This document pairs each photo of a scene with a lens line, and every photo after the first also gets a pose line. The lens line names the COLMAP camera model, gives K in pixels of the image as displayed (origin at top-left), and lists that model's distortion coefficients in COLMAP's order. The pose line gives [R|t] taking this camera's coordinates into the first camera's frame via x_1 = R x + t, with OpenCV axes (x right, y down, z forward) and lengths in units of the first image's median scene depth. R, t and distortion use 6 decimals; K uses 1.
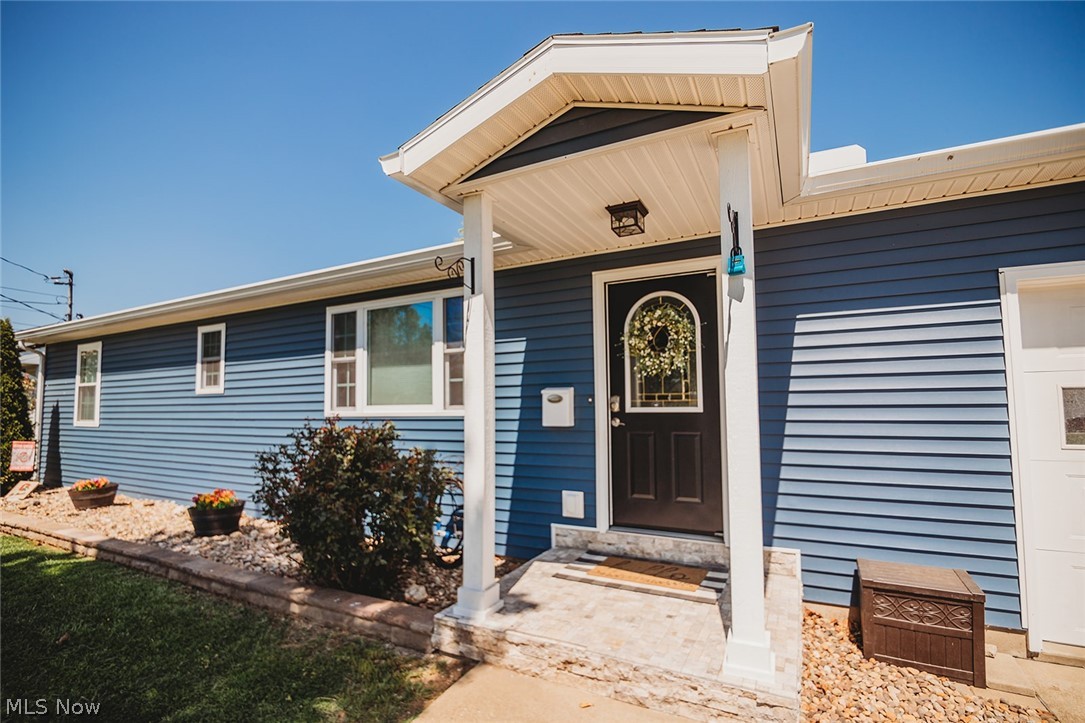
lens RADIAL K [[498.9, 0, 537.1], [0, 498.9, 379.0], [0, 0, 1]] dist [-0.023473, 0.002153]
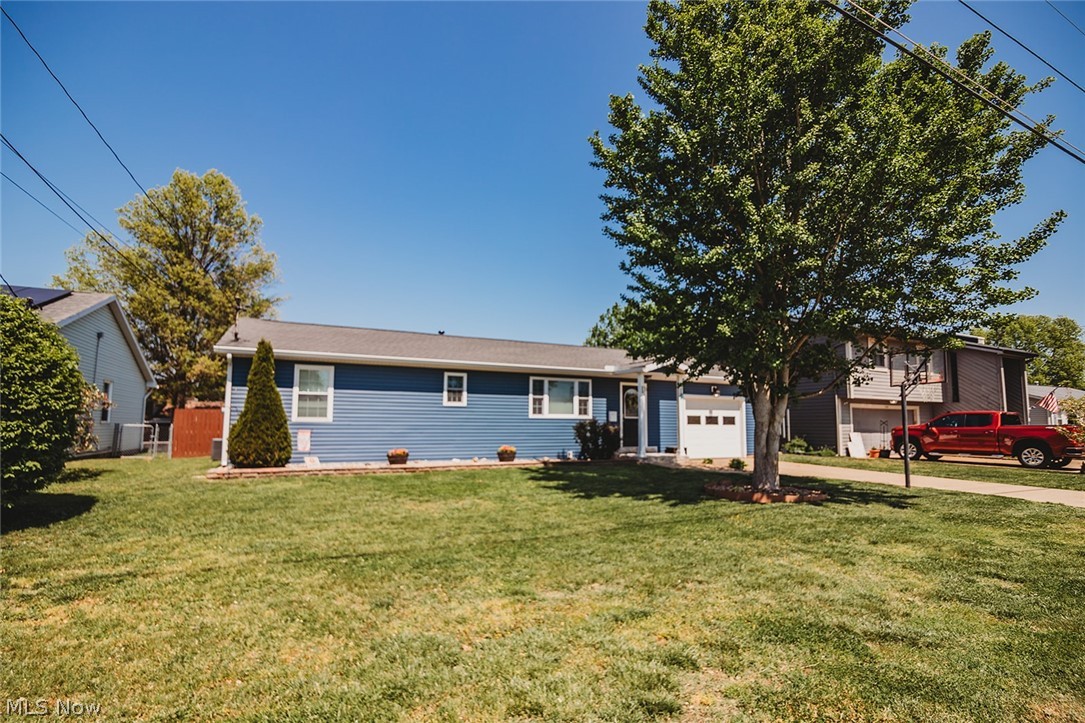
lens RADIAL K [[498.9, 0, 537.1], [0, 498.9, 379.0], [0, 0, 1]] dist [-0.023473, 0.002153]
pose [[0.619134, 0.084747, 0.780699, -3.339563], [-0.058205, 0.996378, -0.062000, 0.042480], [-0.783125, -0.007054, 0.621824, -0.914972]]
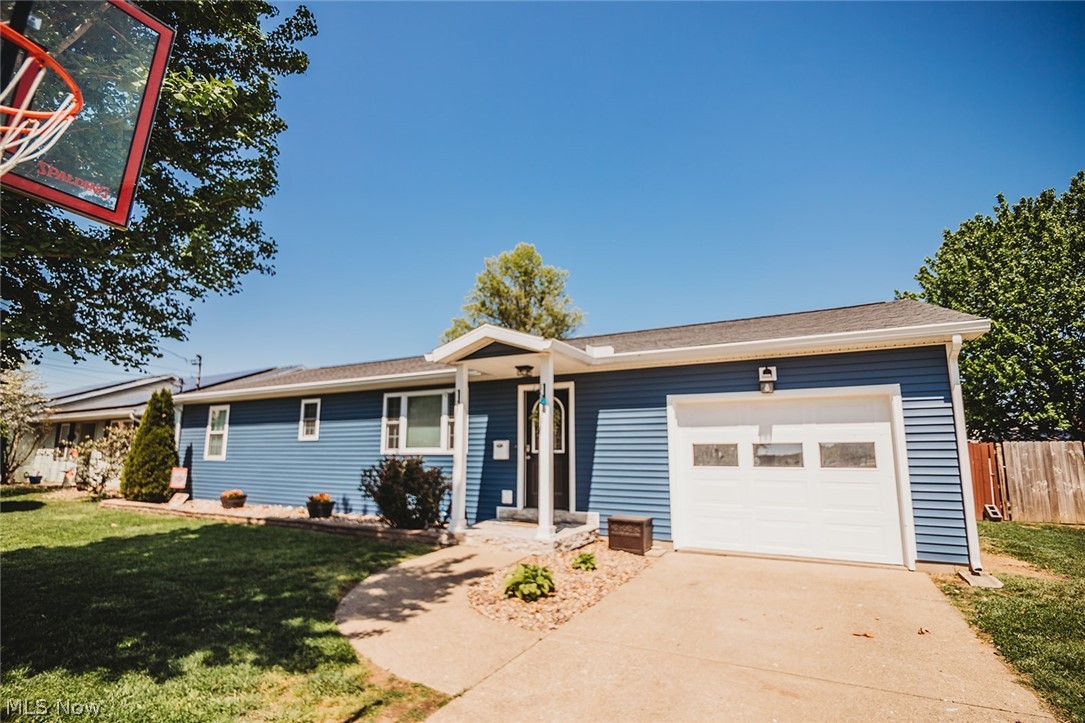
lens RADIAL K [[498.9, 0, 537.1], [0, 498.9, 379.0], [0, 0, 1]] dist [-0.023473, 0.002153]
pose [[0.999869, 0.011617, -0.011283, 0.214783], [-0.012646, 0.995306, -0.095949, -0.039807], [0.010115, 0.096079, 0.995322, -1.112659]]
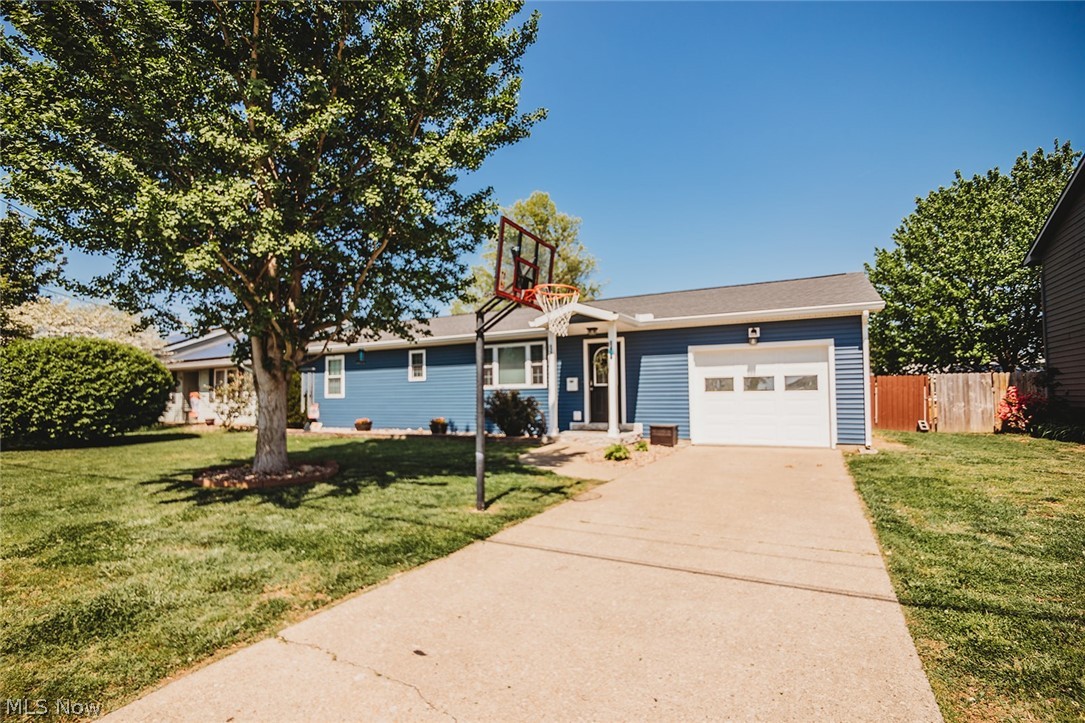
lens RADIAL K [[516.3, 0, 529.7], [0, 516.3, 382.5], [0, 0, 1]] dist [-0.028735, 0.000277]
pose [[0.999828, -0.003863, -0.018149, -0.161901], [0.004410, 0.999535, 0.030180, -0.049705], [0.018023, -0.030255, 0.999380, -2.174627]]
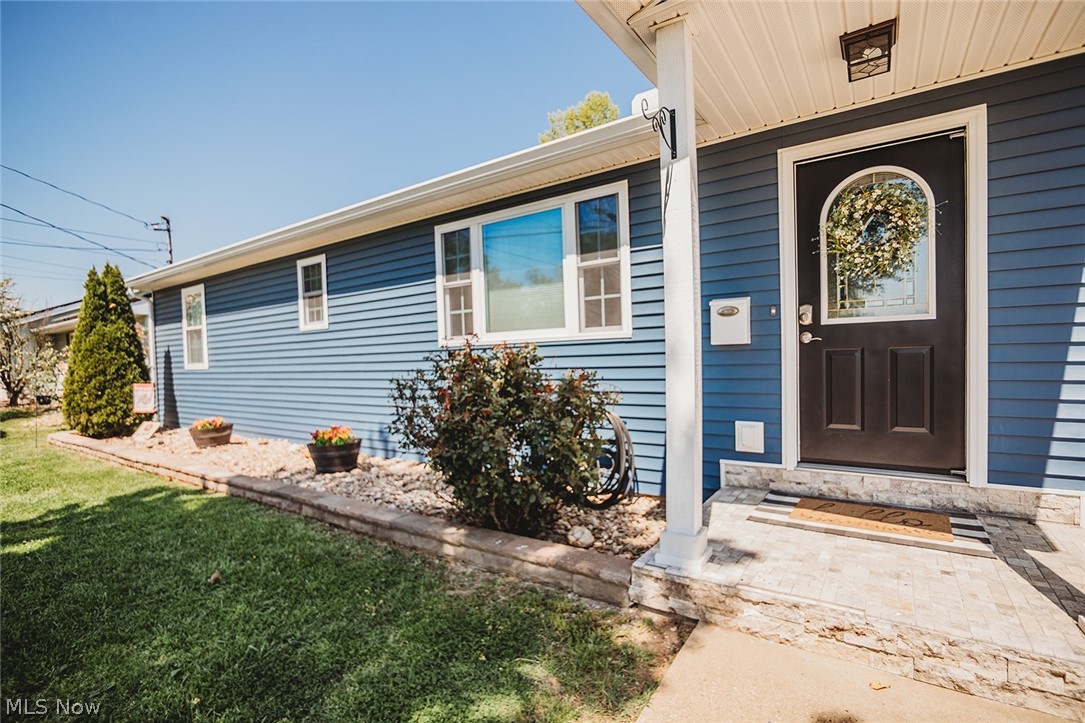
lens RADIAL K [[498.9, 0, 537.1], [0, 498.9, 379.0], [0, 0, 1]] dist [-0.023473, 0.002153]
pose [[0.992086, -0.013276, -0.124859, -0.176814], [0.026315, 0.994294, 0.103375, 0.058004], [0.122774, -0.105843, 0.986774, 0.138963]]
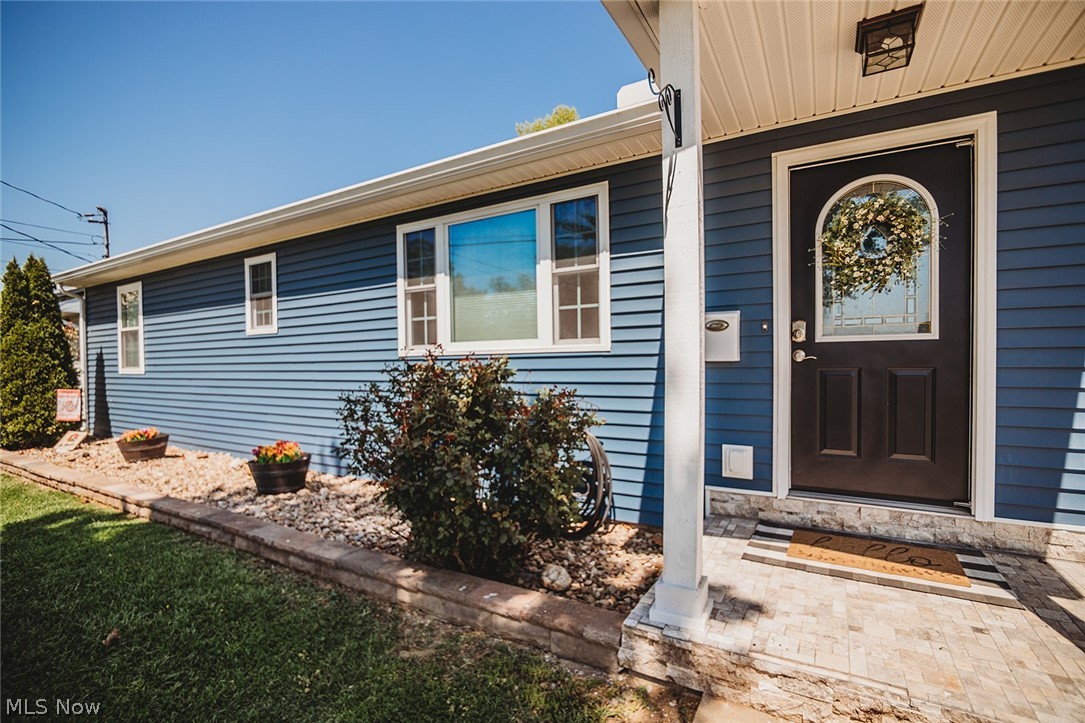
lens RADIAL K [[489.6, 0, 535.9], [0, 489.6, 378.9], [0, 0, 1]] dist [-0.021630, 0.000890]
pose [[0.998713, 0.000268, -0.050724, -0.202511], [0.004295, 0.995949, 0.089822, 0.052906], [0.050543, -0.089924, 0.994665, 0.238938]]
